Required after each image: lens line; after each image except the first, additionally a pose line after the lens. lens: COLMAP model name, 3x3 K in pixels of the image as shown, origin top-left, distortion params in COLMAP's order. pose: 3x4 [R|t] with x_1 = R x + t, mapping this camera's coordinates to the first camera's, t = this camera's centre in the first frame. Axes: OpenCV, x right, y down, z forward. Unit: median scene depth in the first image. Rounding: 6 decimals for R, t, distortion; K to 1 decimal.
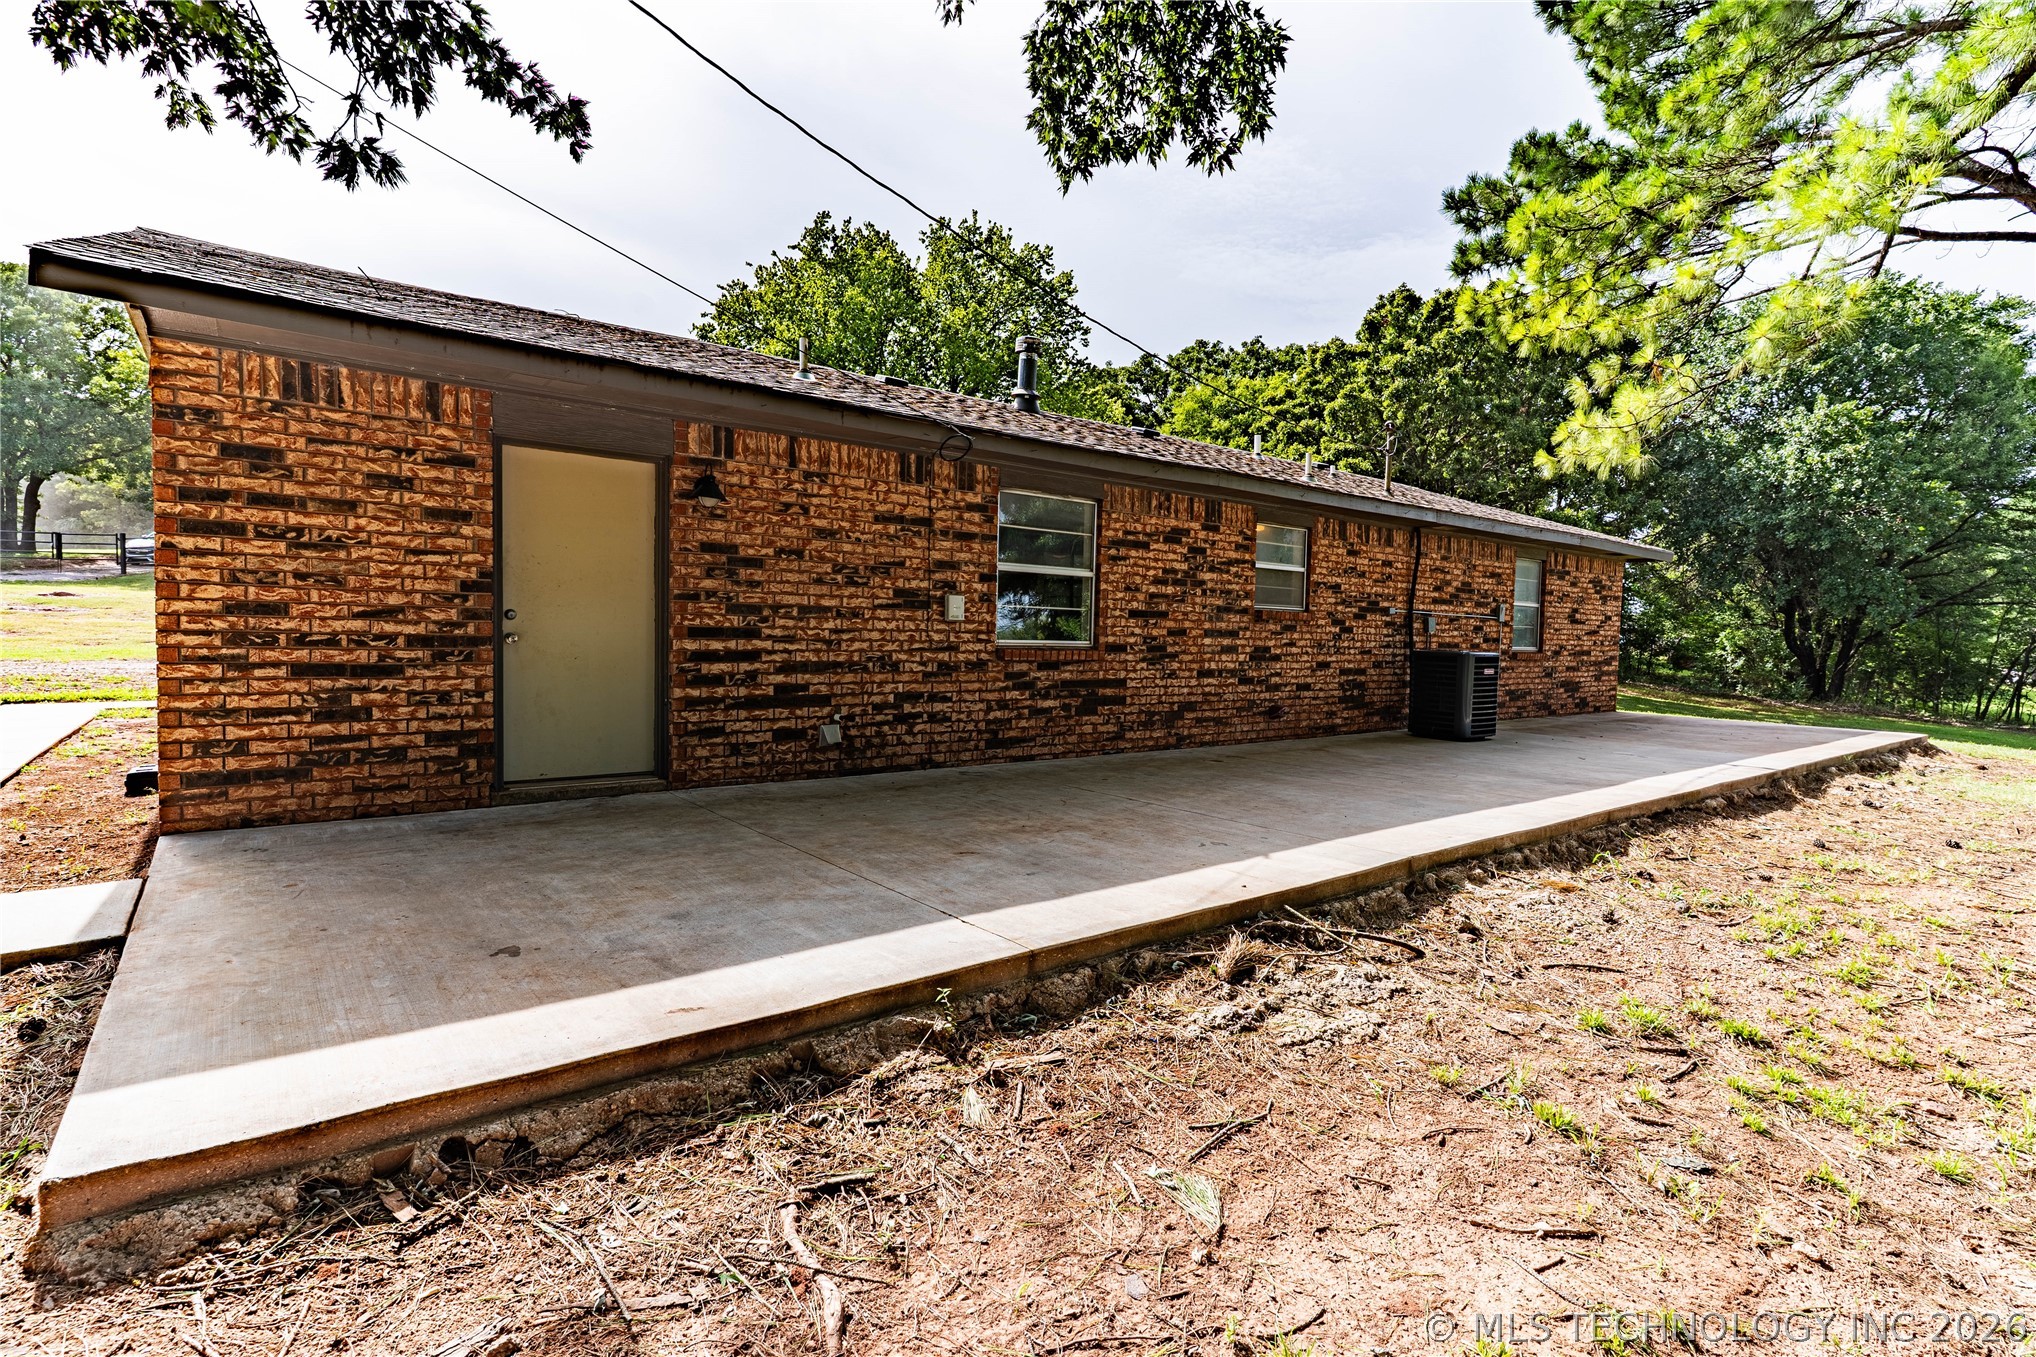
lens RADIAL K [[968.0, 0, 1012.0], [0, 968.0, 679.5], [0, 0, 1]] dist [-0.006754, -0.001040]
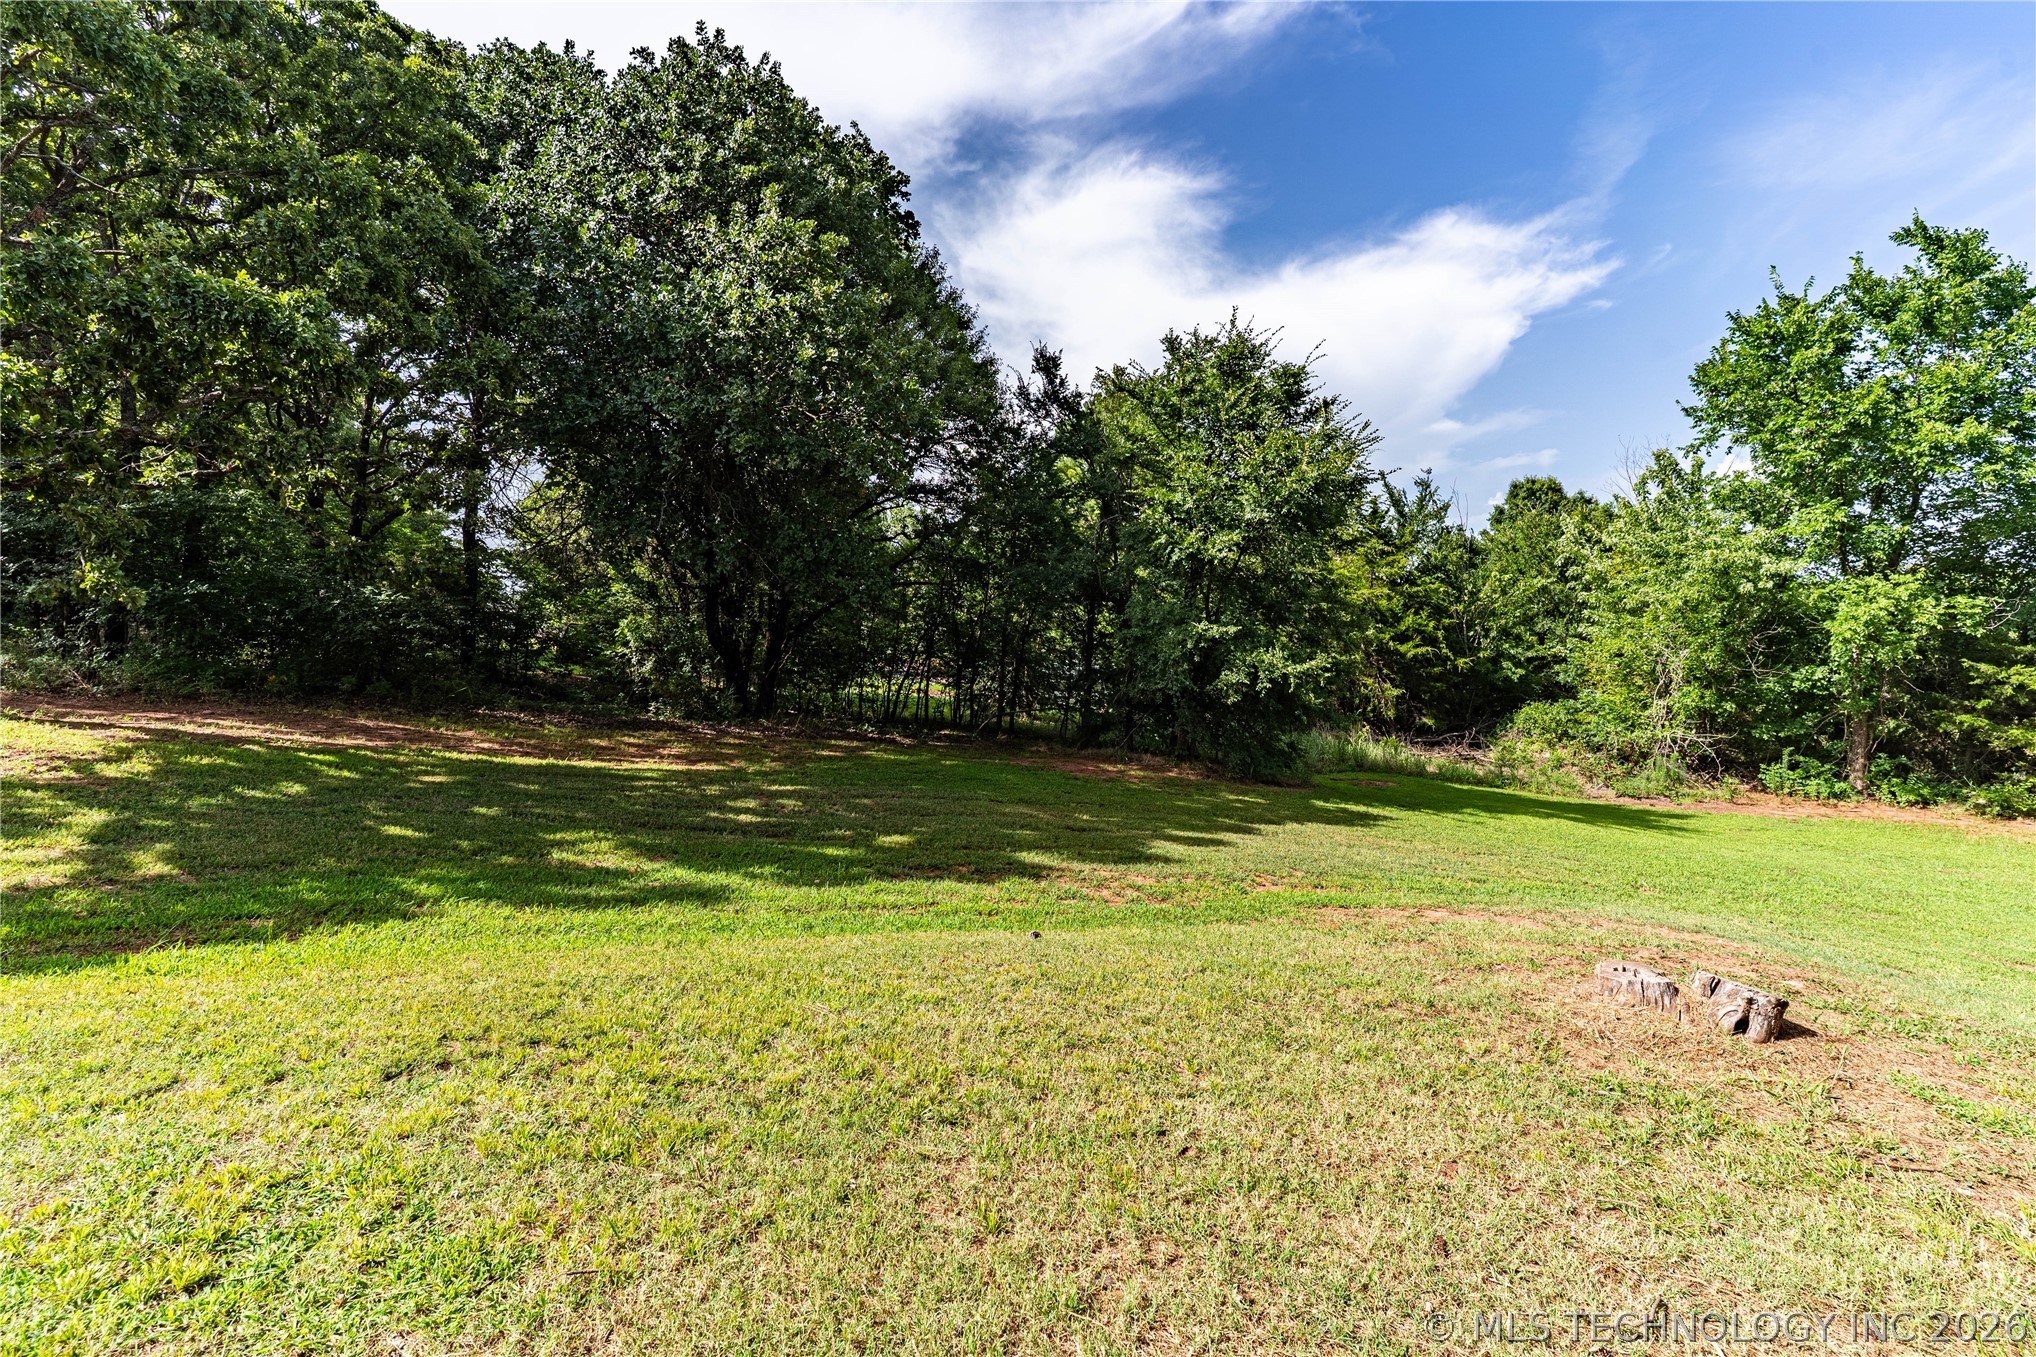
lens RADIAL K [[968.0, 0, 1015.8], [0, 968.0, 682.1], [0, 0, 1]] dist [-0.006754, -0.001040]
pose [[0.511591, -0.056934, 0.857341, 0.435467], [0.040215, 0.998295, 0.042297, -0.033372], [-0.858287, 0.012839, 0.513009, 0.615455]]
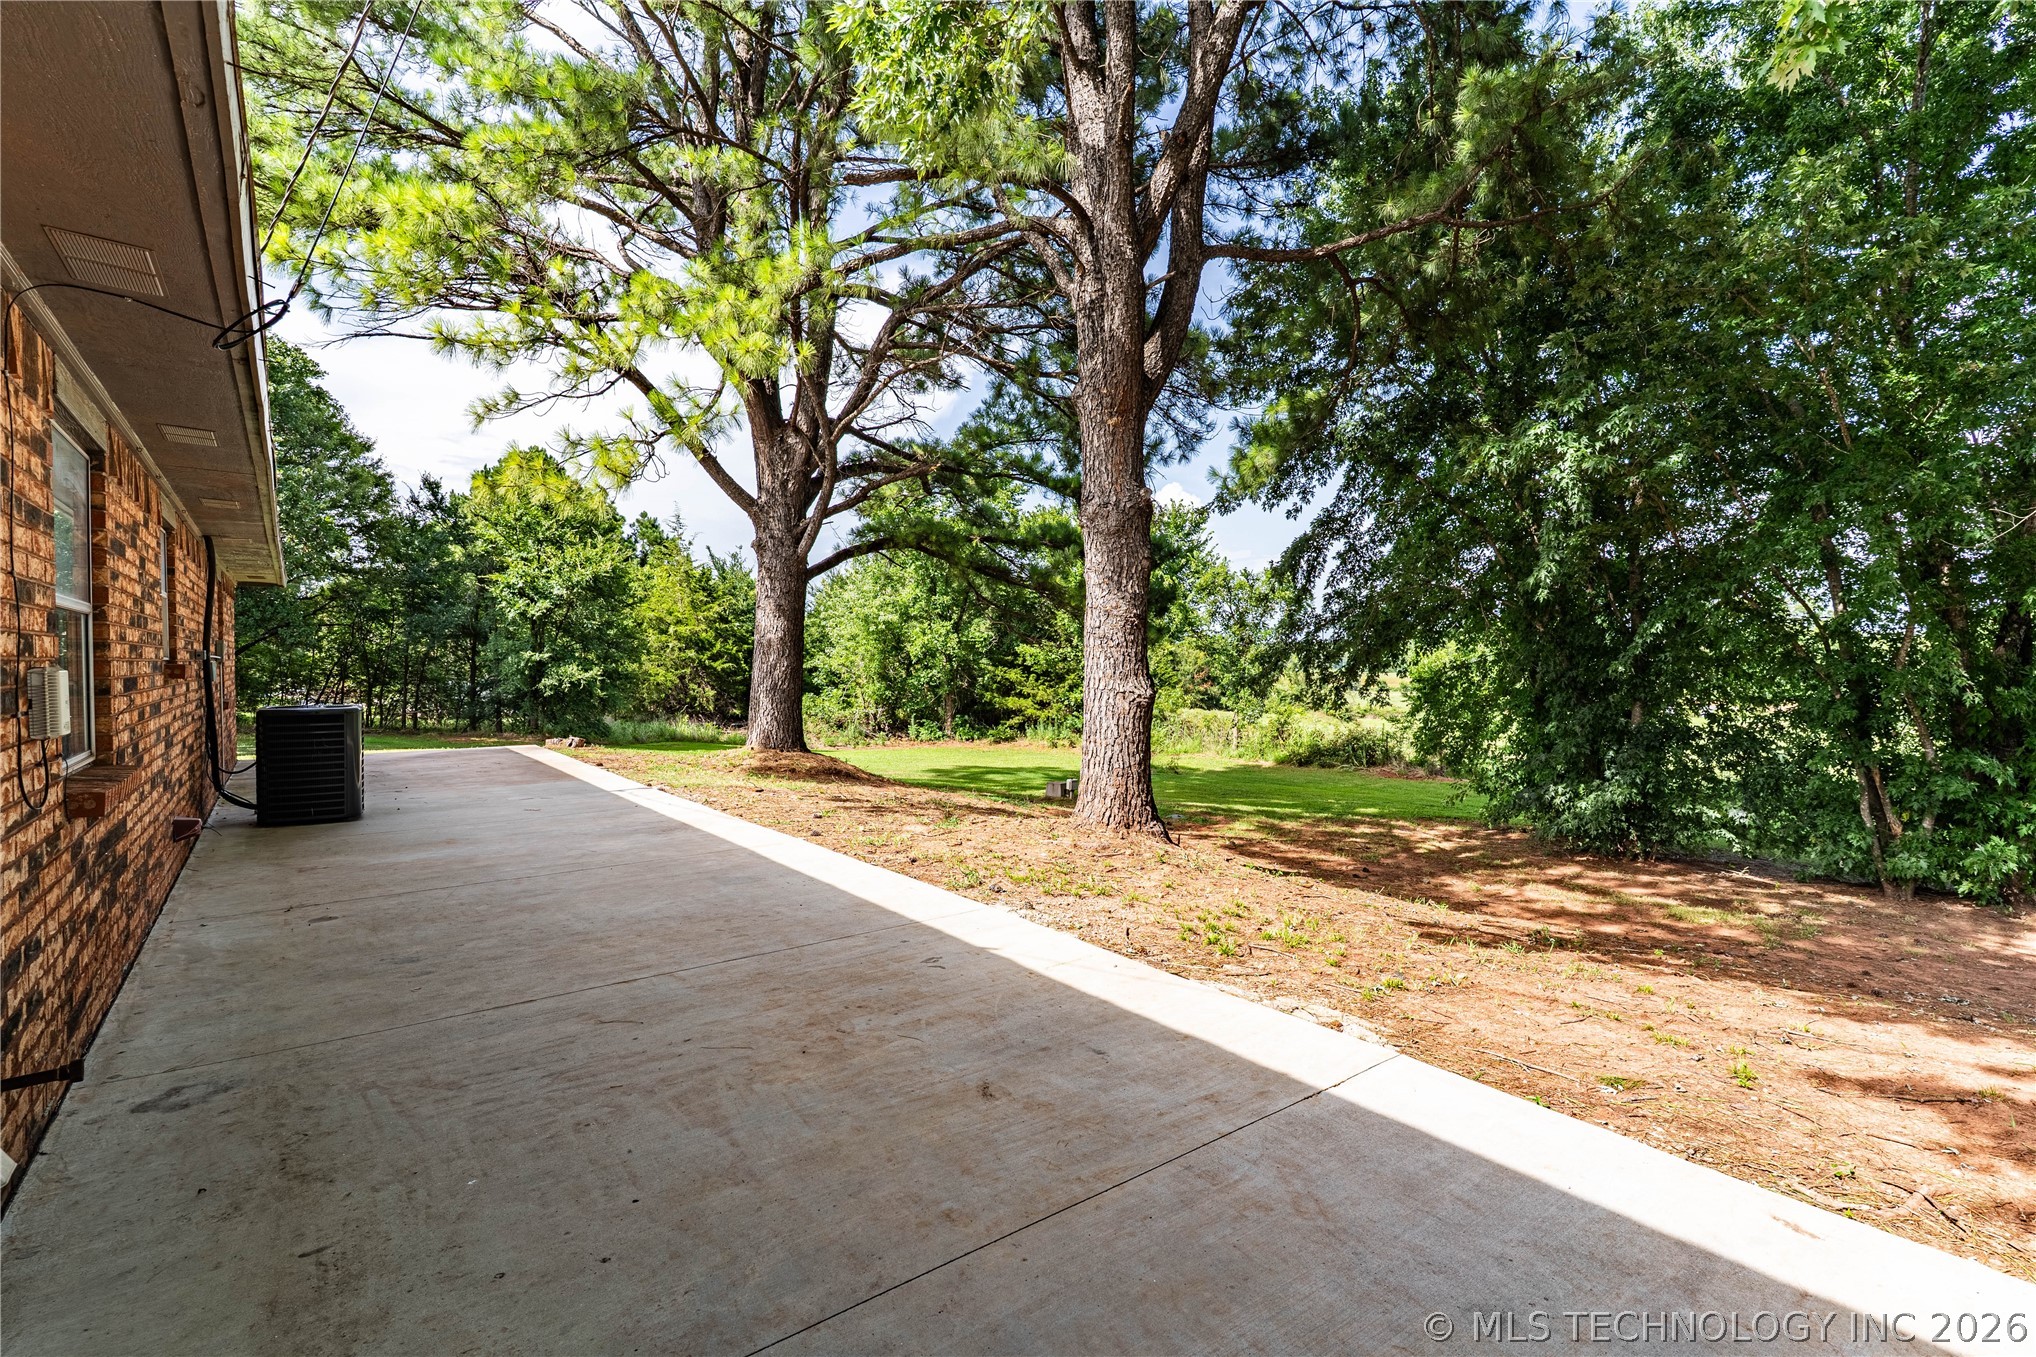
lens RADIAL K [[968.0, 0, 1017.8], [0, 968.0, 668.8], [0, 0, 1]] dist [-0.006754, -0.001040]
pose [[0.011582, -0.033178, 0.999382, -0.144773], [0.053865, 0.998019, 0.032509, -0.025637], [-0.998481, 0.053456, 0.013346, 0.203533]]
